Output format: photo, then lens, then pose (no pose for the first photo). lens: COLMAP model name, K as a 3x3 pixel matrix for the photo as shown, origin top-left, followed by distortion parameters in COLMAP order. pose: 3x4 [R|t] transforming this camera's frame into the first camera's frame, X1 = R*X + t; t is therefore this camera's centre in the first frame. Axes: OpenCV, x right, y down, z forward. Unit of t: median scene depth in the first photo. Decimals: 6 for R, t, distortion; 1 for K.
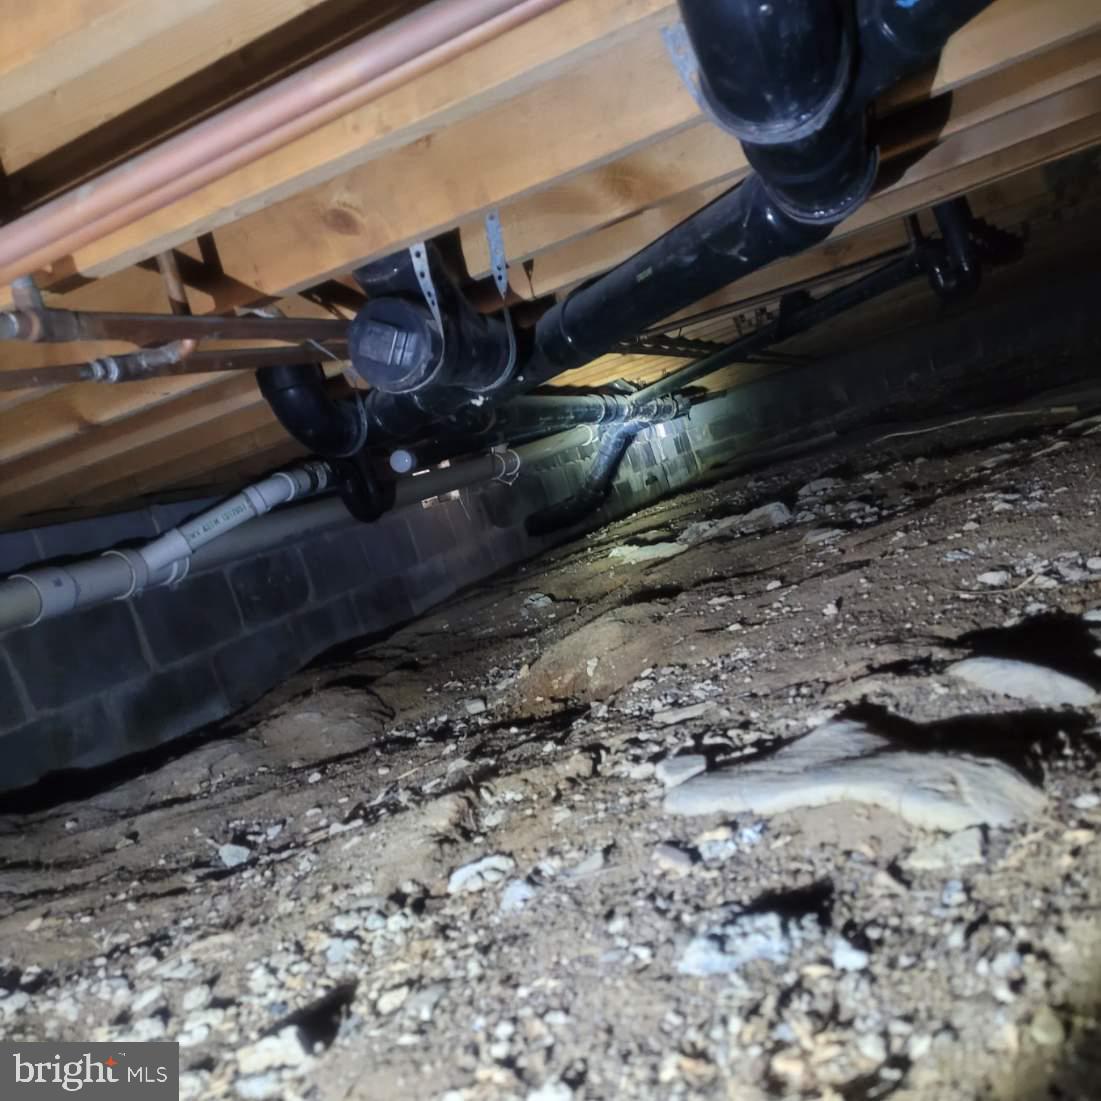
lens RADIAL K [[1071.0, 0, 550.8], [0, 1071.0, 502.7], [0, 0, 1]] dist [0.065606, -0.031937]
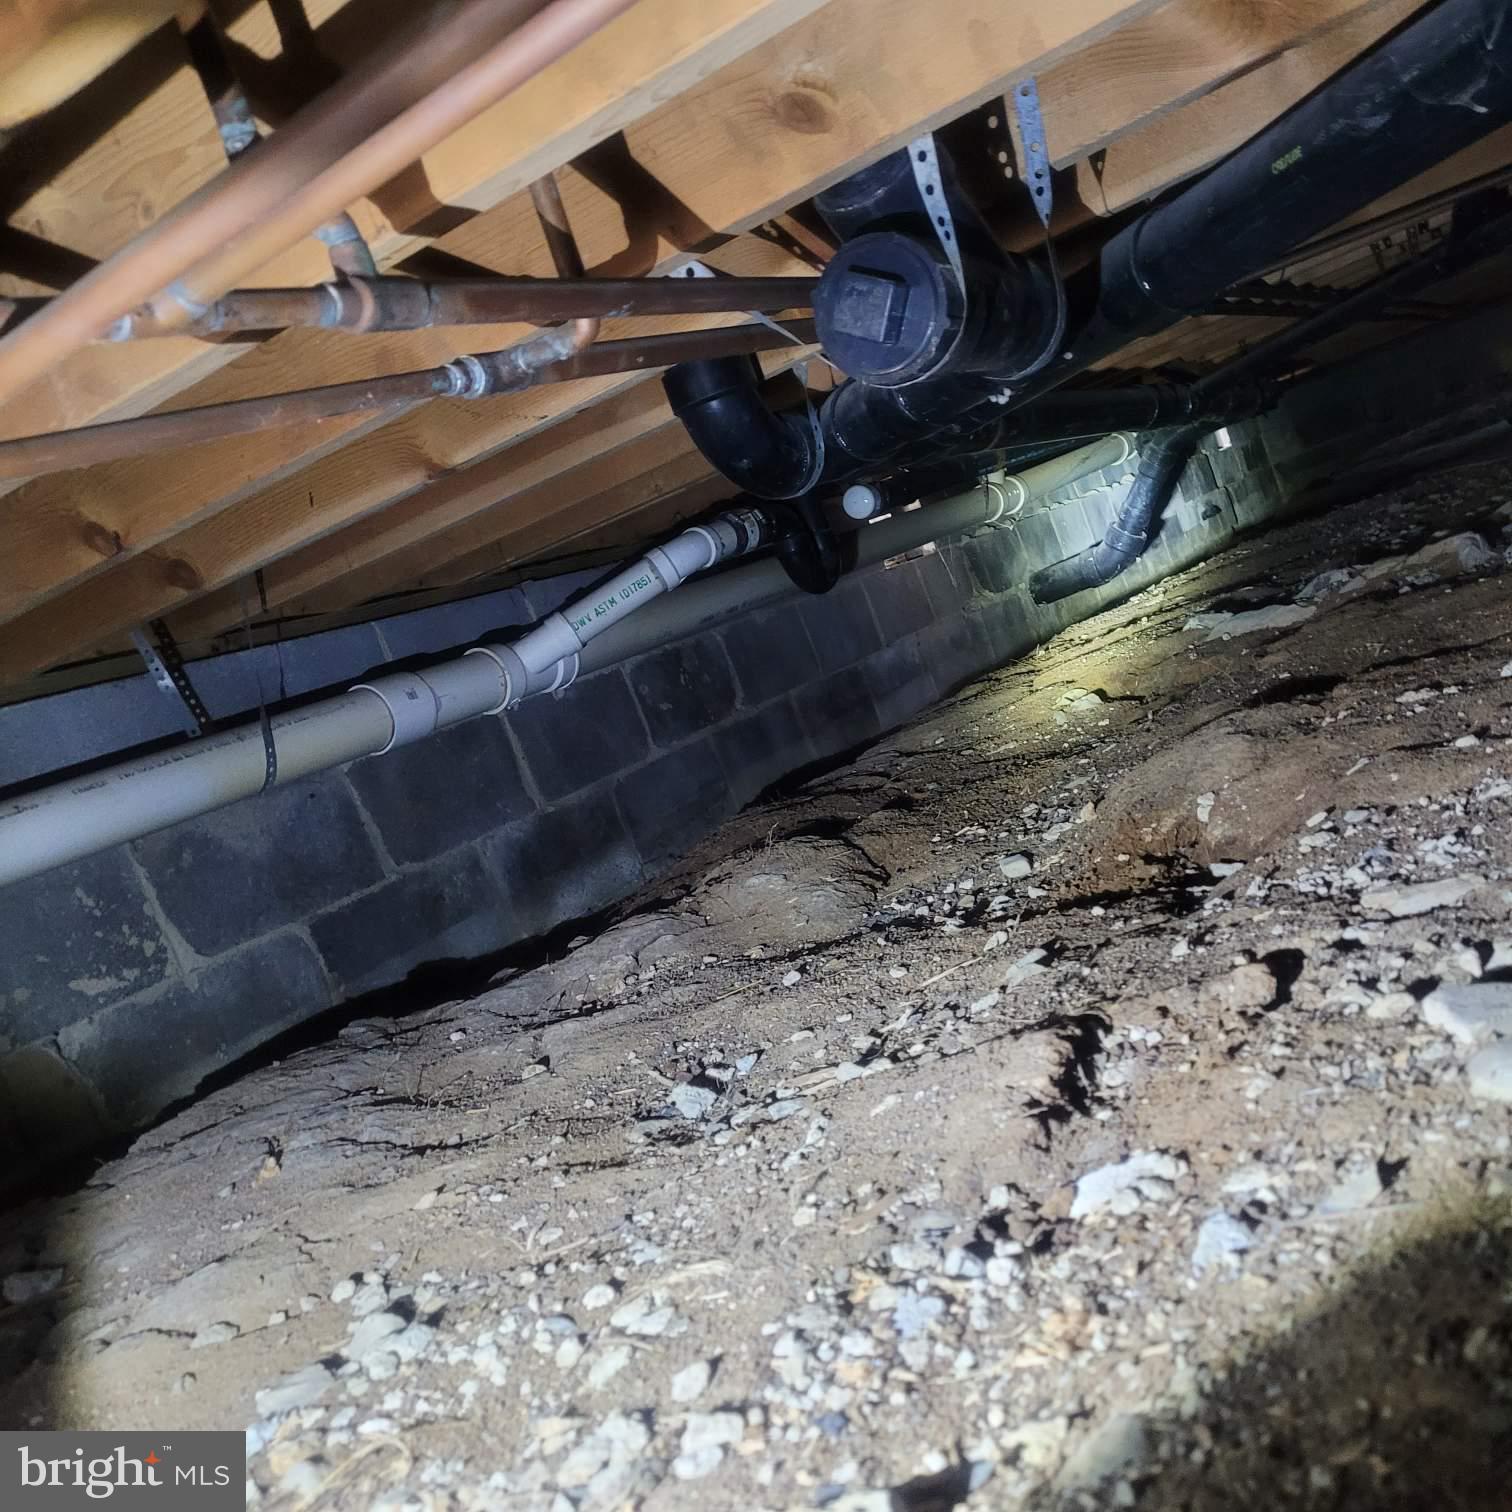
lens RADIAL K [[1470.8, 0, 756.5], [0, 1470.8, 690.4], [0, 0, 1]] dist [0.065606, -0.031937]
pose [[0.981512, -0.029834, -0.189063, -0.060262], [0.046281, 0.995459, 0.083180, -0.000573], [0.185723, -0.090393, 0.978435, 0.111959]]
